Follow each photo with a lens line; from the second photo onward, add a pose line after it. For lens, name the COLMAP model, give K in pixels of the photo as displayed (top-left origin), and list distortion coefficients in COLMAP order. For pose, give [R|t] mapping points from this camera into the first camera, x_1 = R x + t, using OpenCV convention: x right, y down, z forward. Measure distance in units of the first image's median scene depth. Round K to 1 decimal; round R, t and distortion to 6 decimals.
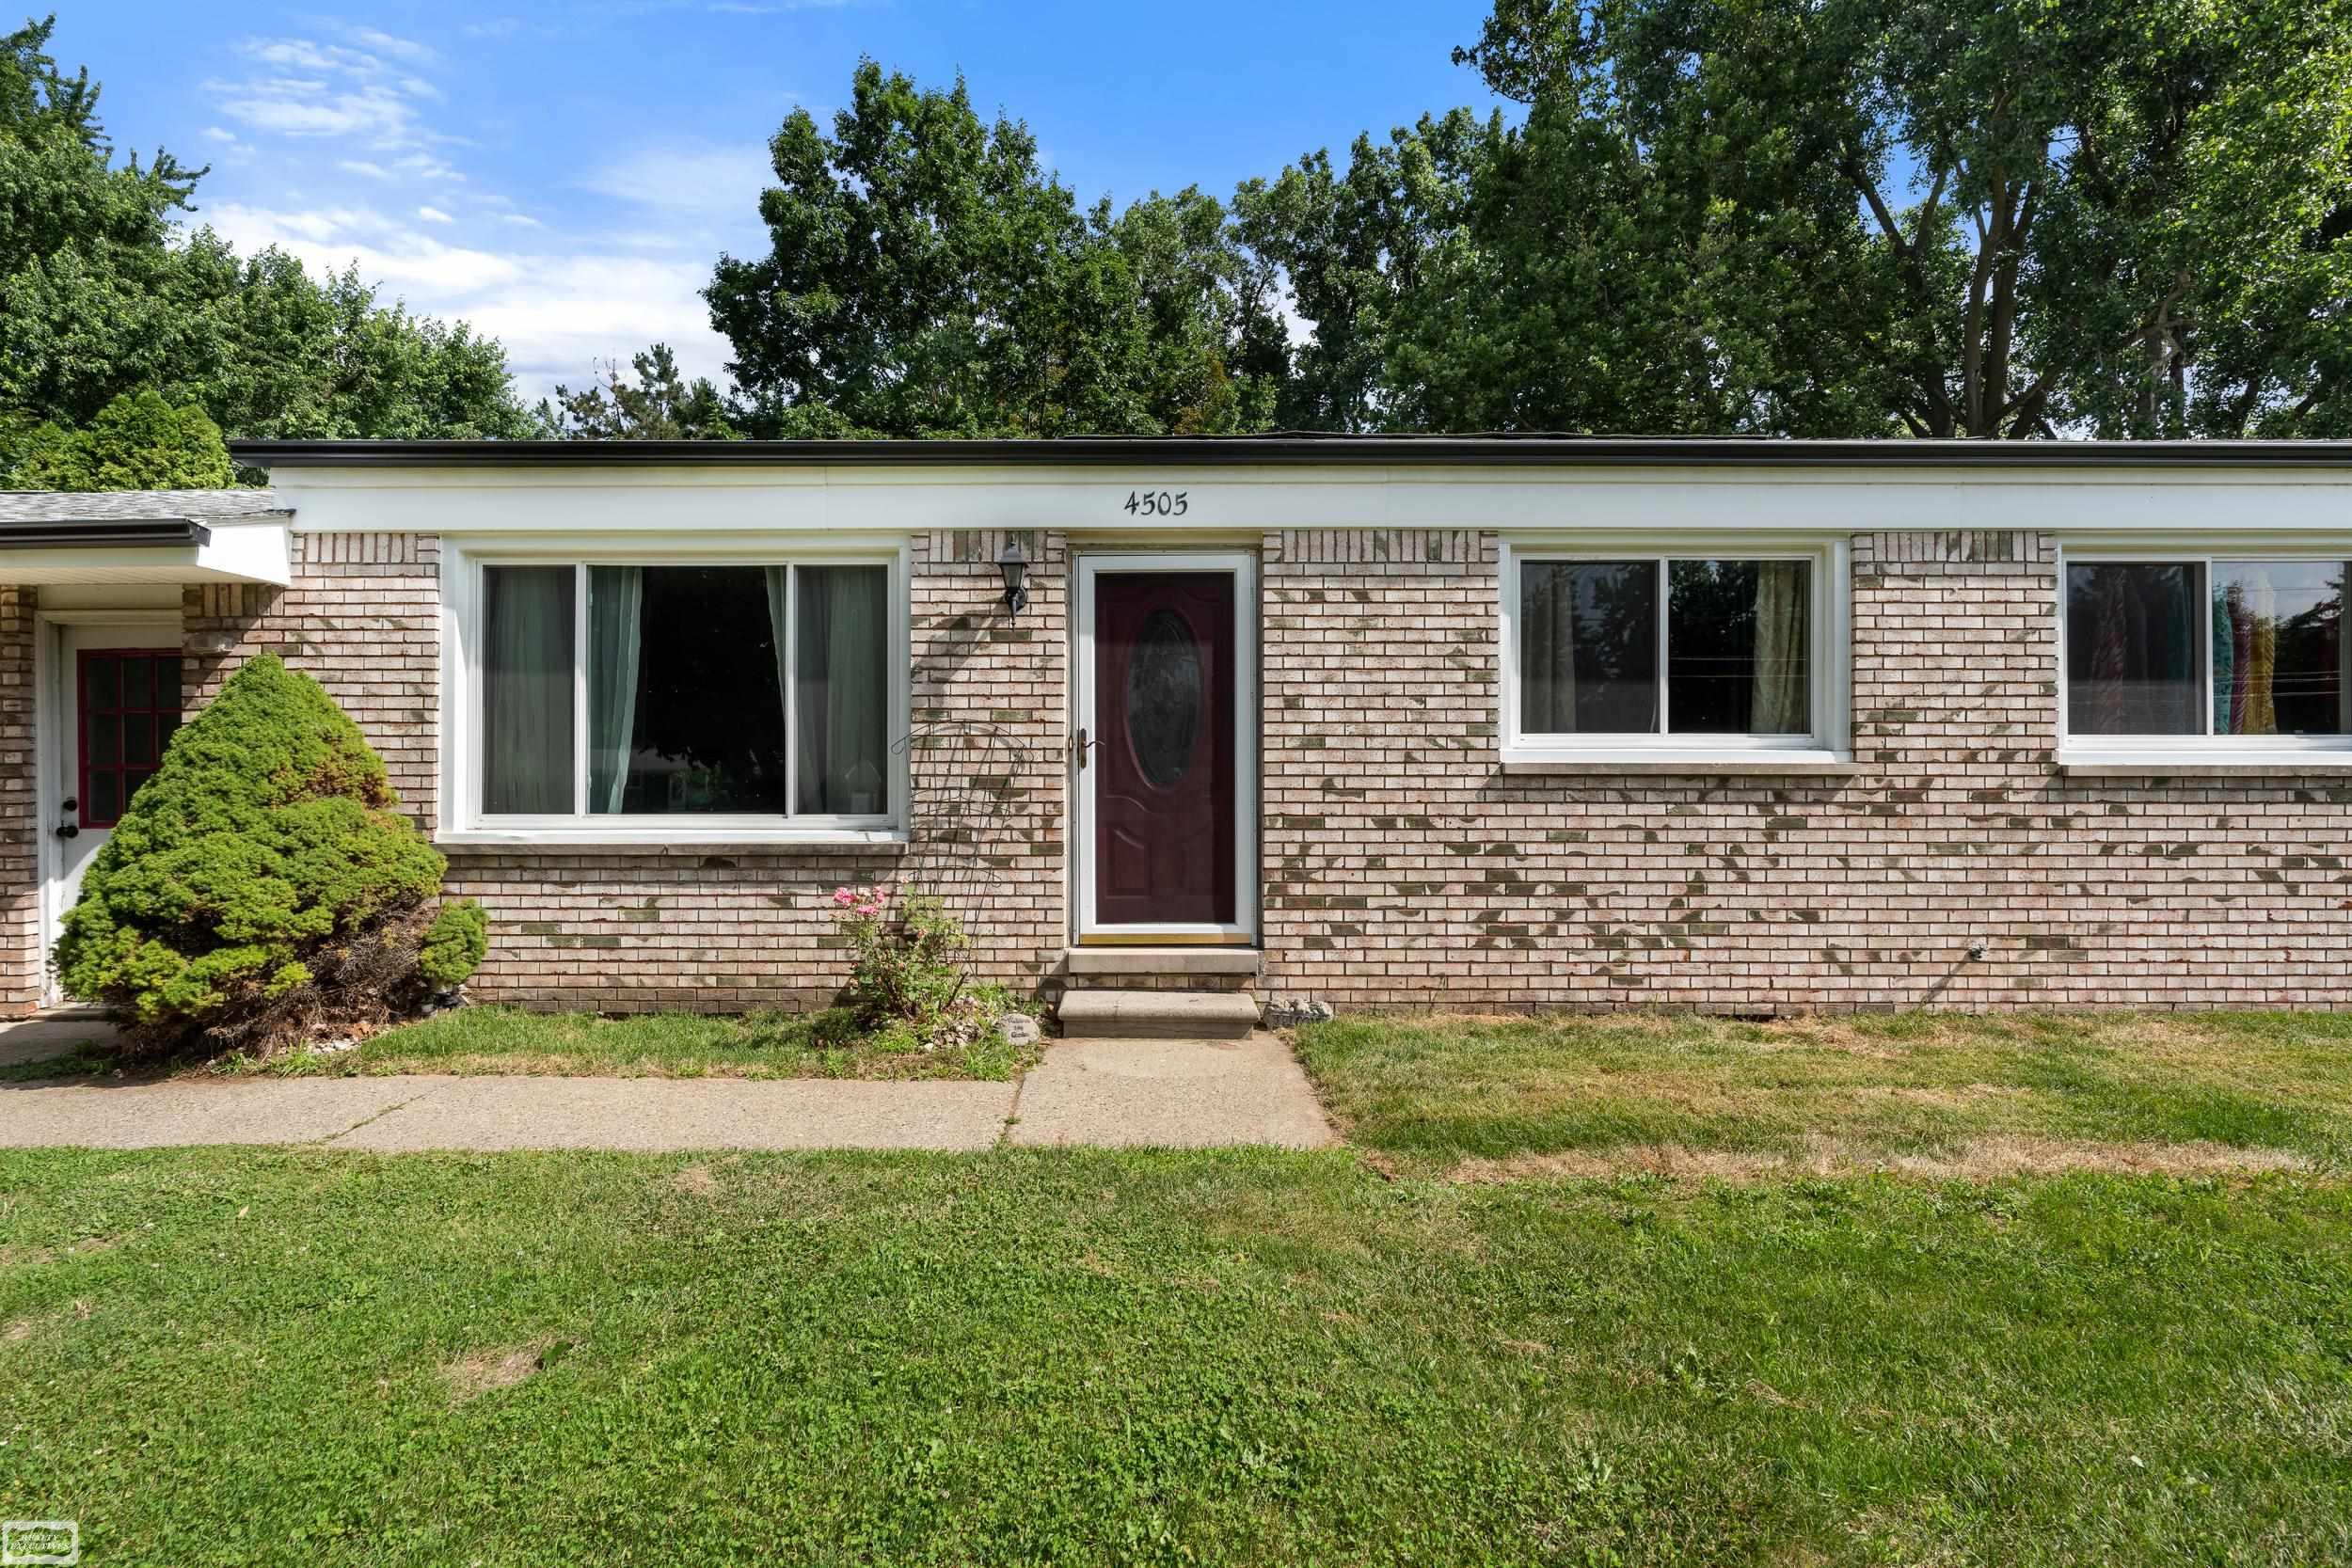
lens RADIAL K [[1028.1, 0, 1148.2], [0, 1028.1, 791.7], [0, 0, 1]] dist [-0.006181, 0.002282]
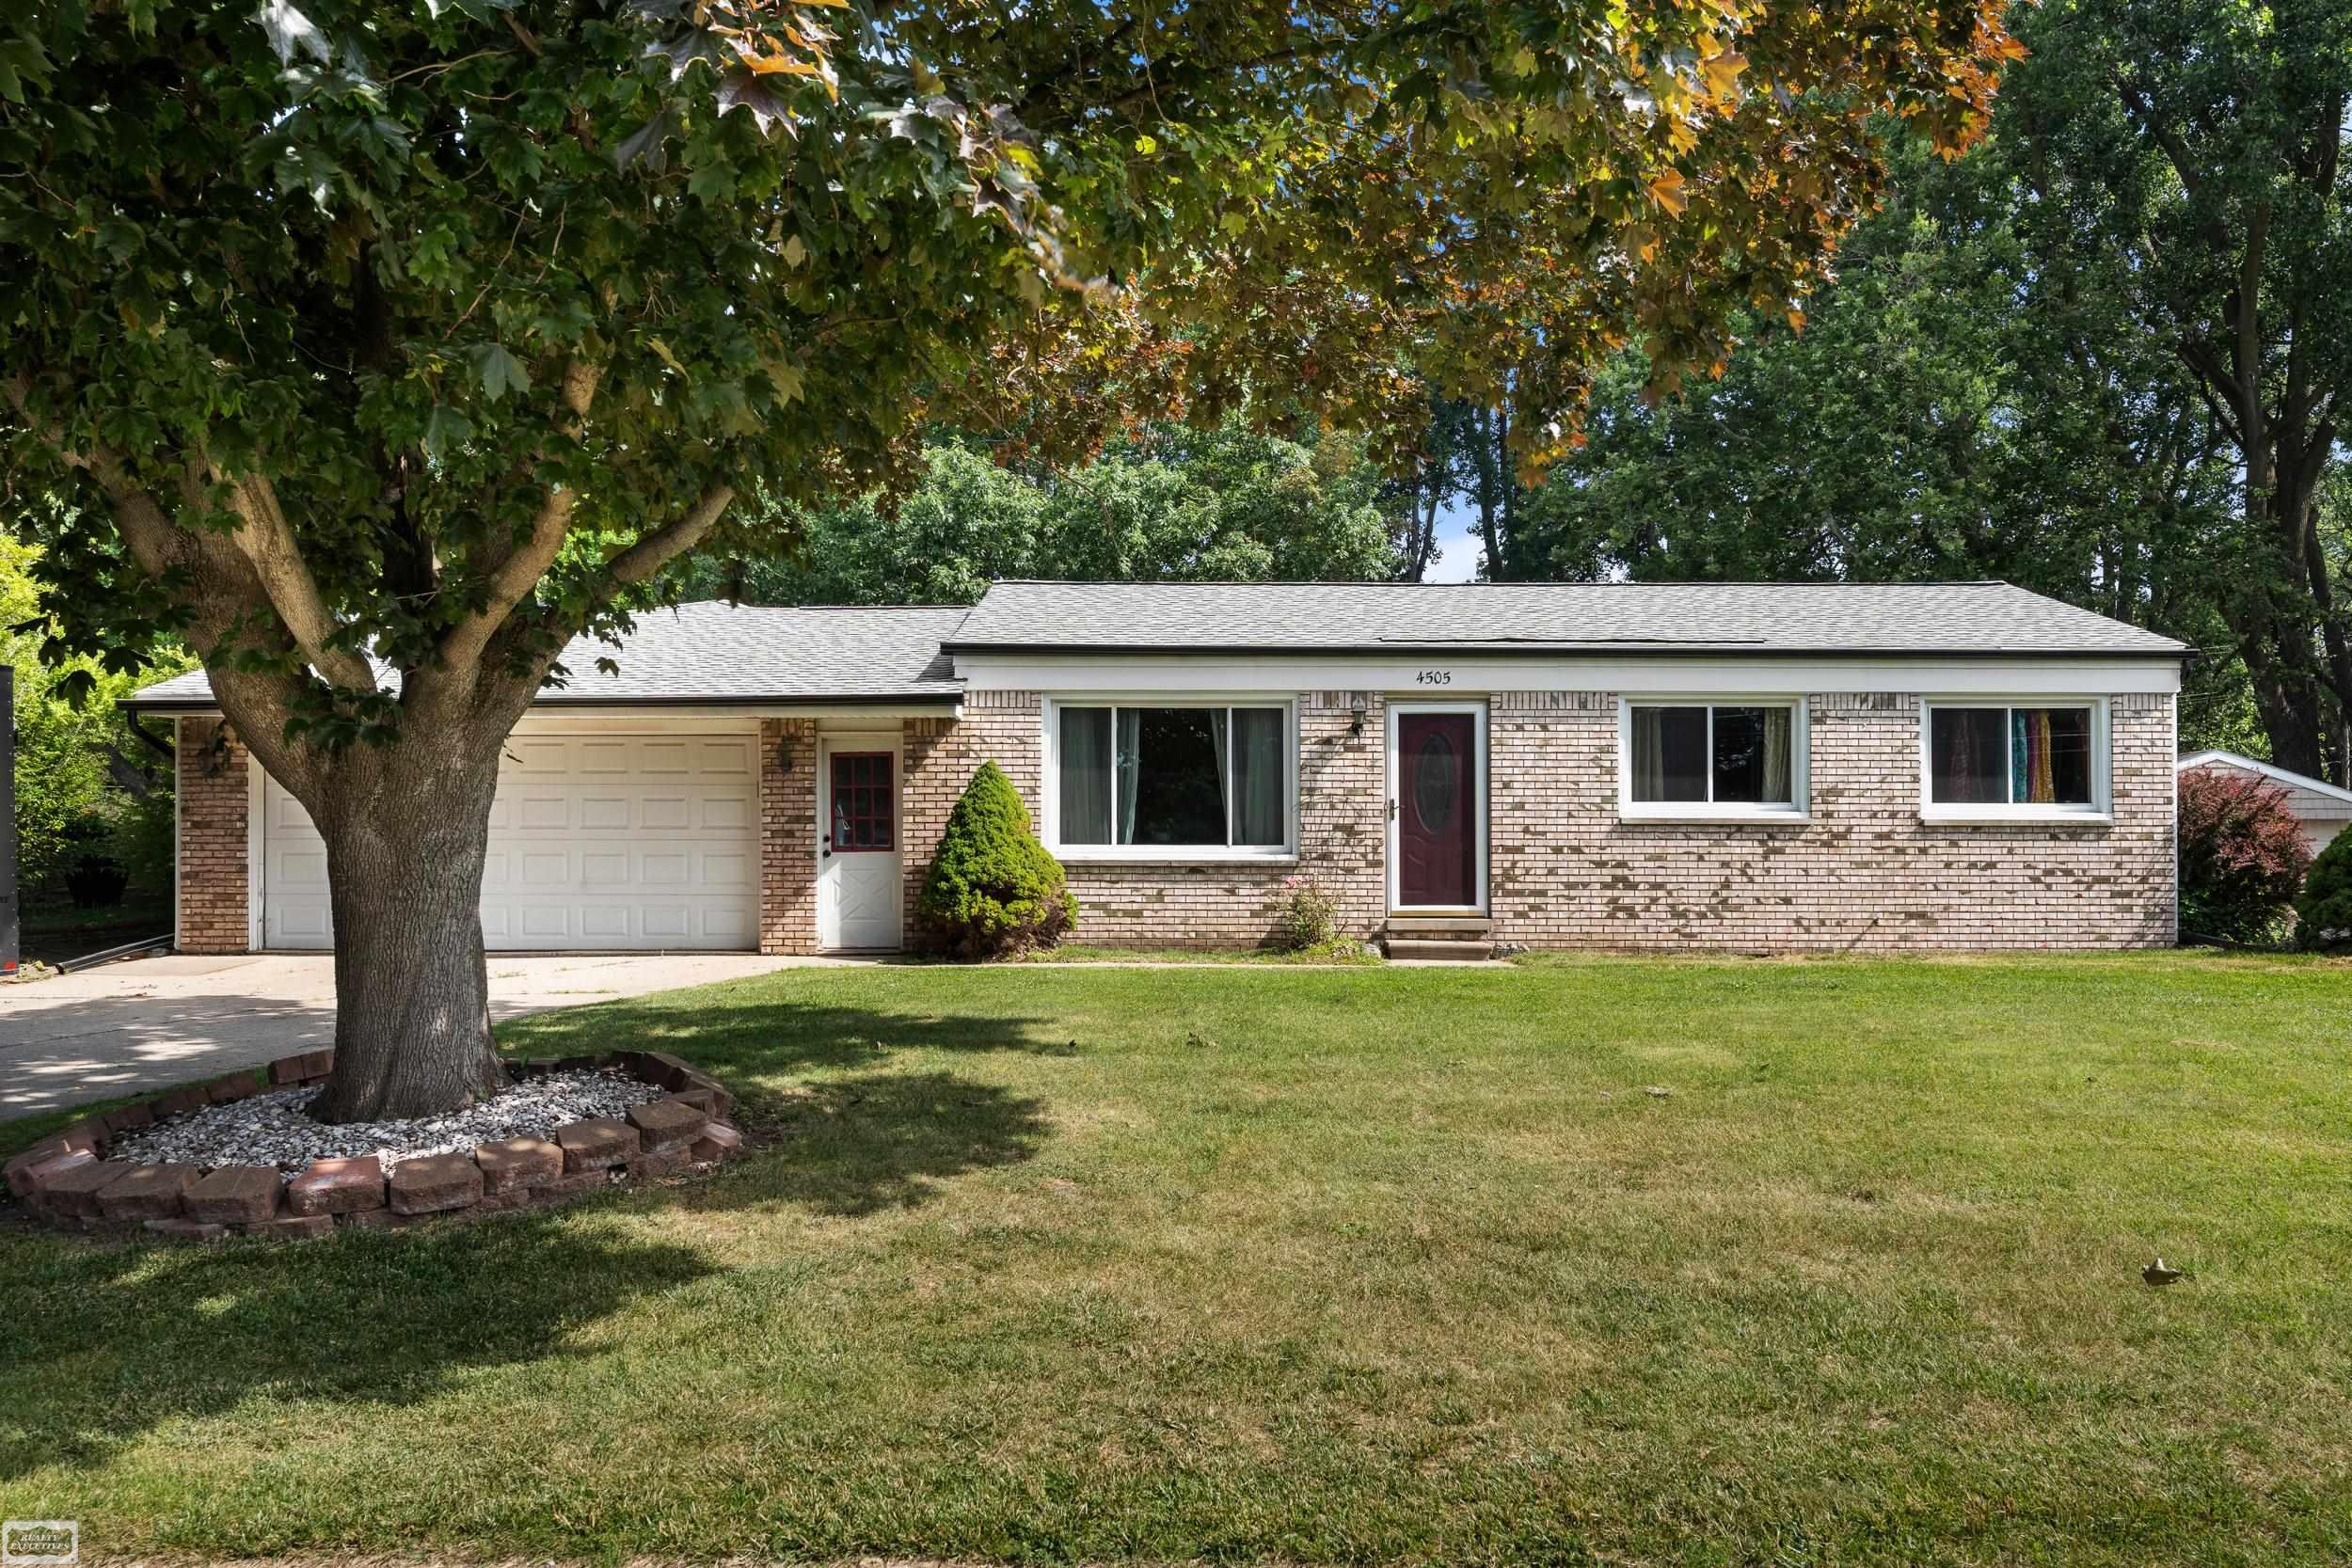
lens RADIAL K [[1672.4, 0, 1186.9], [0, 1672.4, 846.2], [0, 0, 1]] dist [0.010164, 0.003404]
pose [[0.999981, 0.002737, 0.005450, -0.452056], [-0.002610, 0.999730, -0.023091, 0.094717], [-0.005512, 0.023076, 0.999719, -2.005168]]
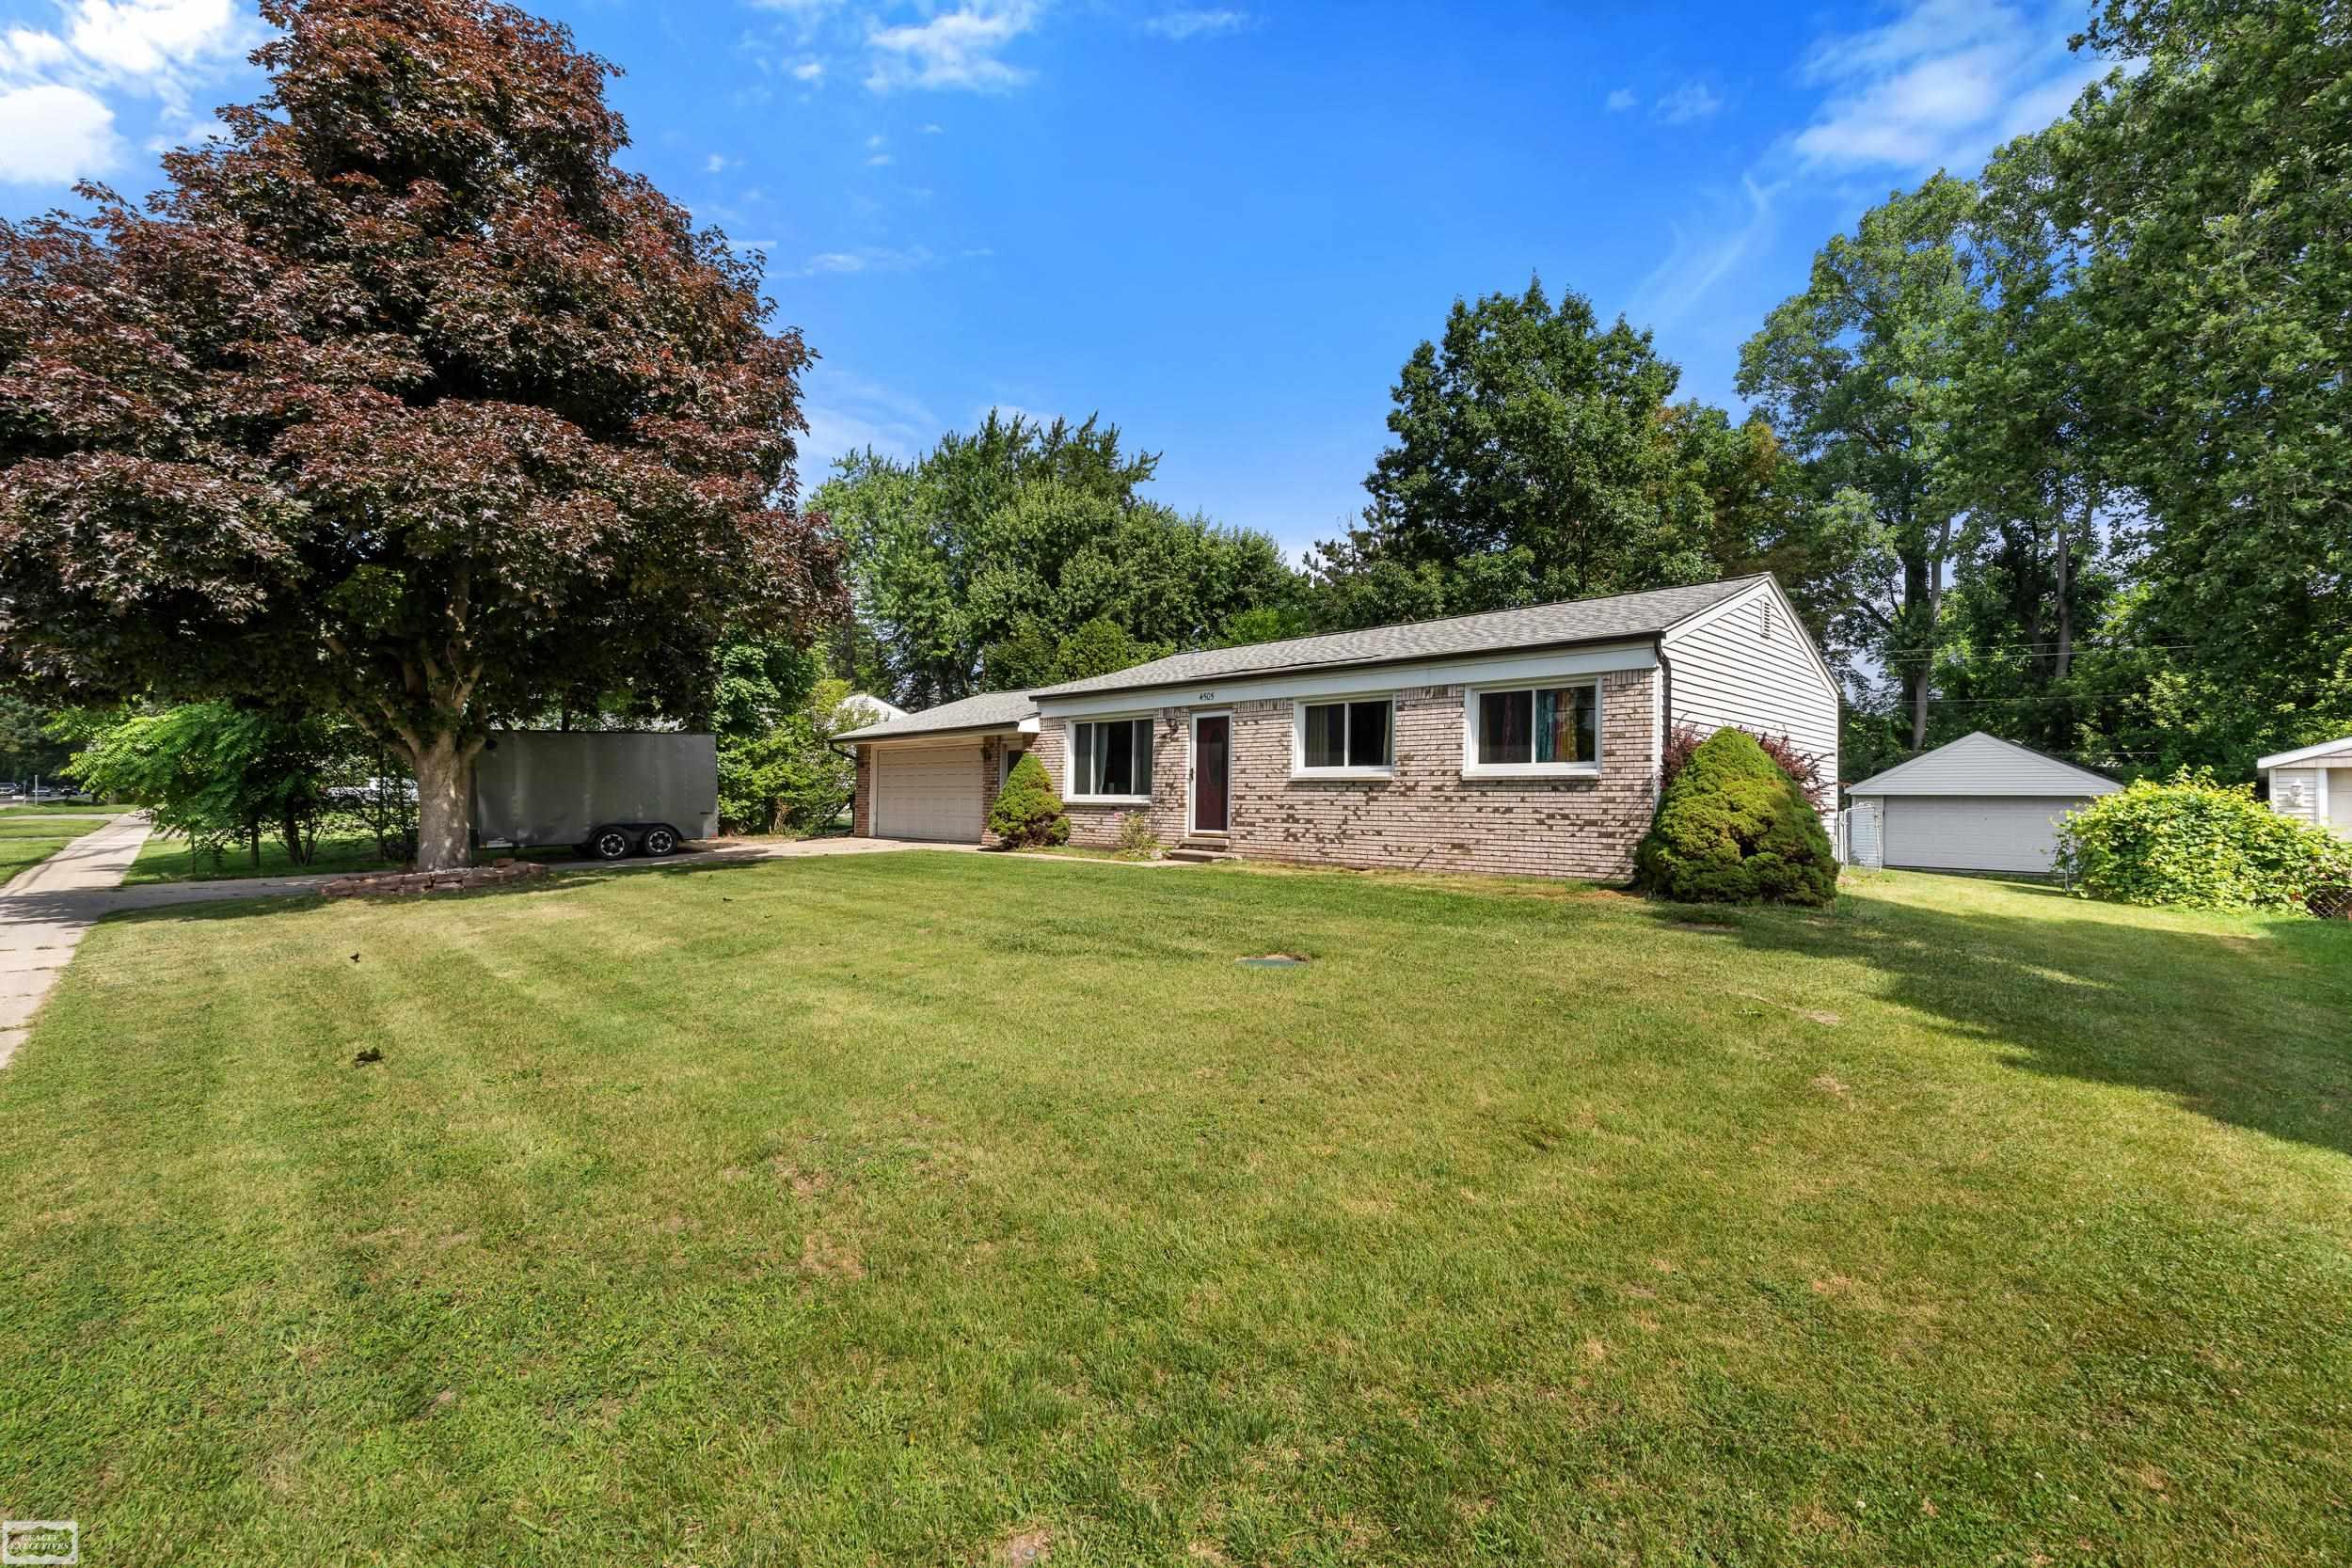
lens RADIAL K [[1028.1, 0, 1171.3], [0, 1028.1, 787.4], [0, 0, 1]] dist [-0.006181, 0.002282]
pose [[0.699968, -0.001738, -0.714172, 2.181697], [-0.022206, 0.999461, -0.024198, 0.078372], [0.713828, 0.032797, 0.699552, -1.278791]]
